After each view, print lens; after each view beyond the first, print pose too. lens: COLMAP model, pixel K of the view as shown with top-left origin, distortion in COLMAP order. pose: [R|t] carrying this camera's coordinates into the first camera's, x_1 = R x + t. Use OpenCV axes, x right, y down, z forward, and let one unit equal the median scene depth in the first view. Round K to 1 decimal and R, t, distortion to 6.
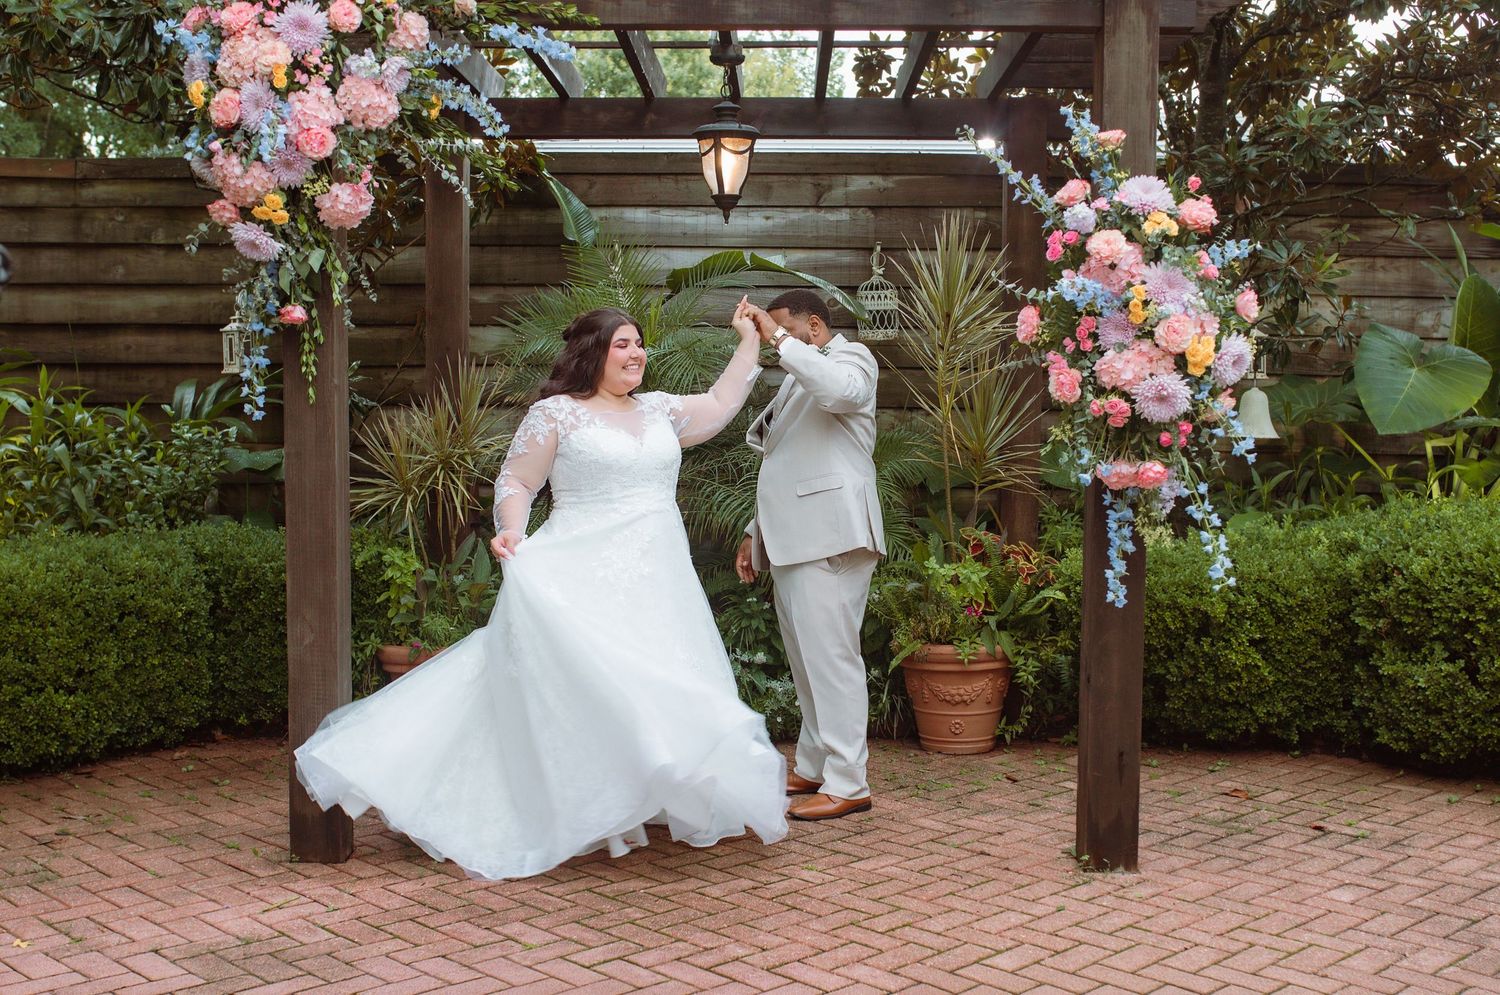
lens RADIAL K [[1800.5, 0, 745.0], [0, 1800.5, 549.6], [0, 0, 1]] dist [-0.059052, 0.007011]
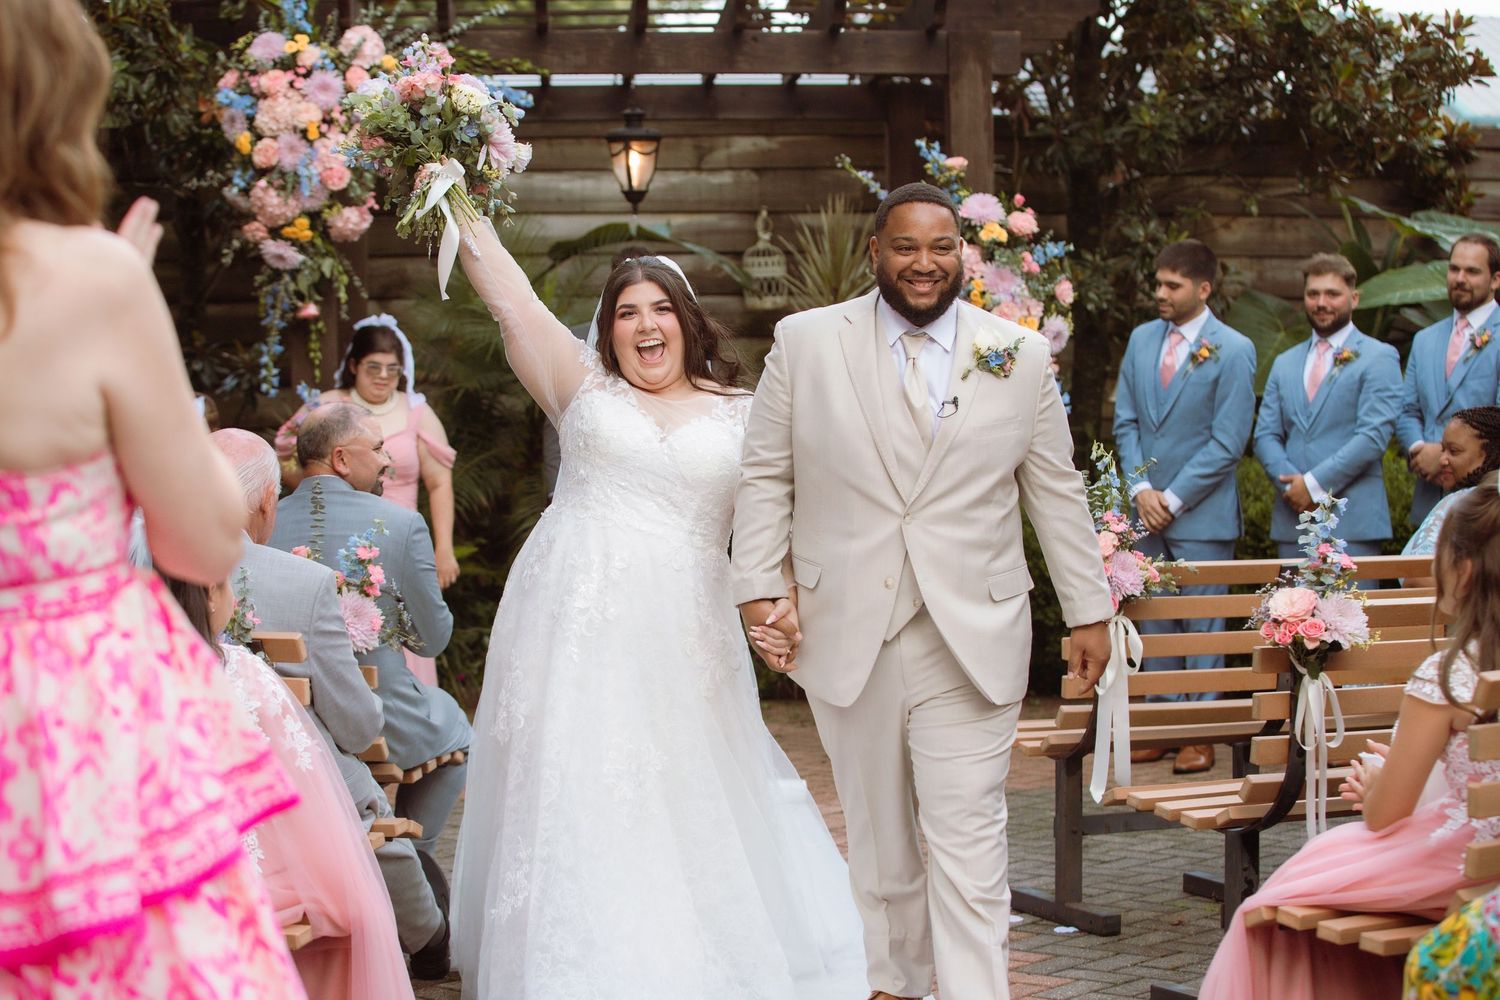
lens RADIAL K [[2914.1, 0, 748.4], [0, 2914.1, 563.1], [0, 0, 1]] dist [-0.378087, -0.008606]
pose [[0.996956, -0.021416, 0.074973, -0.104088], [0.022669, 0.999617, -0.015897, 0.084581], [-0.074604, 0.017548, 0.997059, -1.039906]]
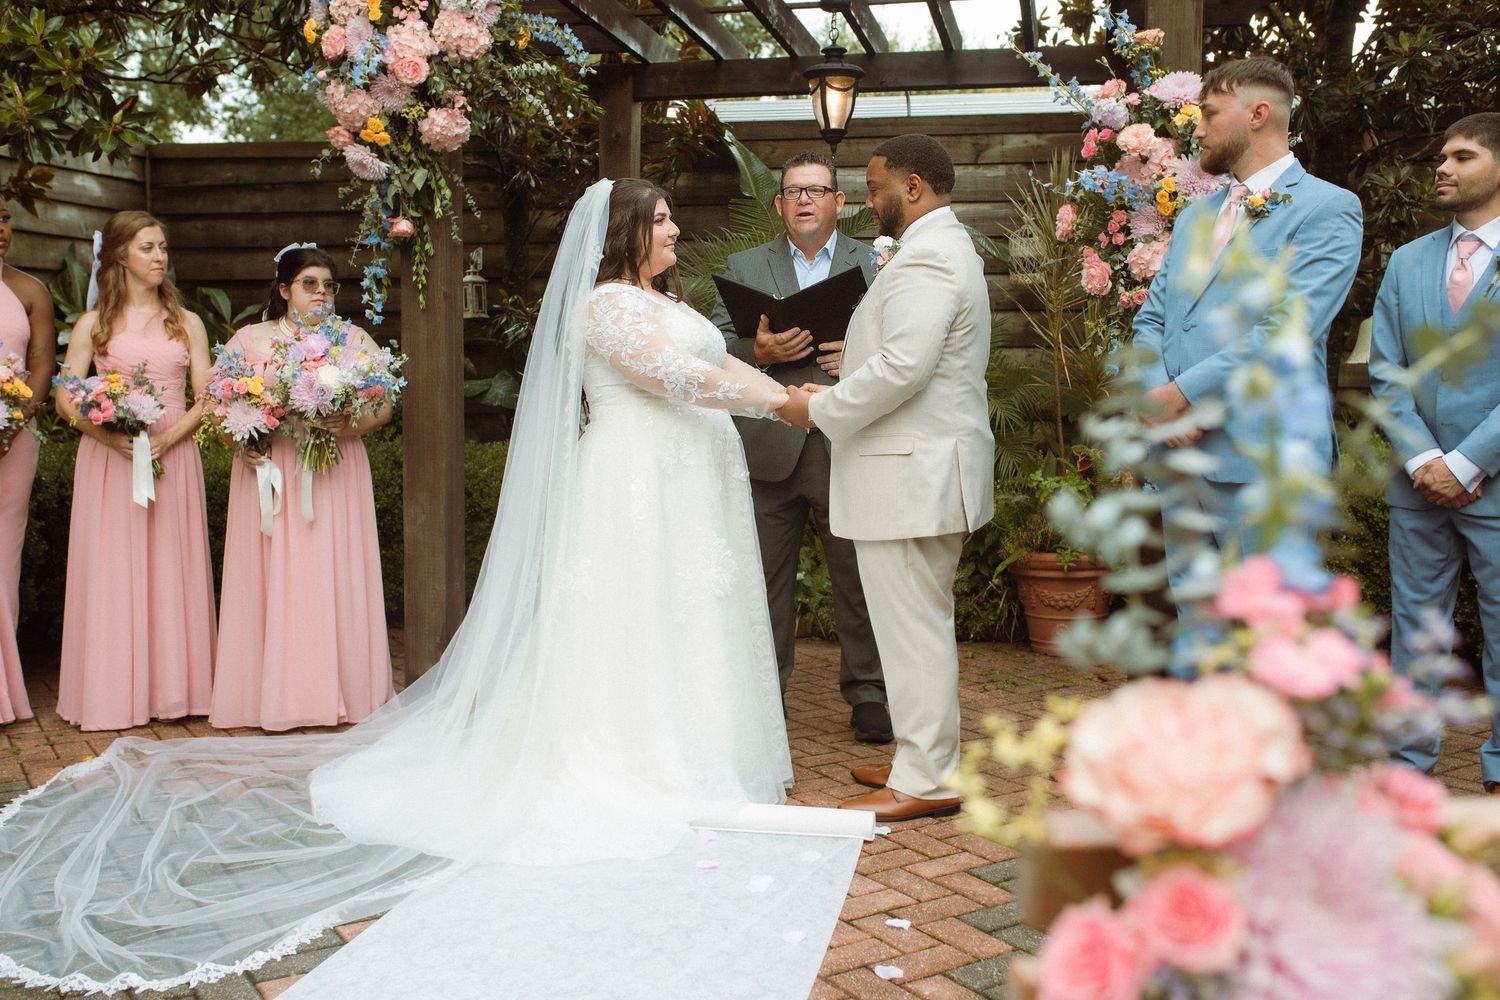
lens RADIAL K [[1530.7, 0, 700.4], [0, 1530.7, 499.9], [0, 0, 1]] dist [-0.049652, 0.030878]
pose [[0.979021, 0.016570, -0.203084, 0.133832], [-0.017577, 0.999841, -0.003157, 0.040734], [0.203000, 0.006660, 0.979156, 0.103127]]
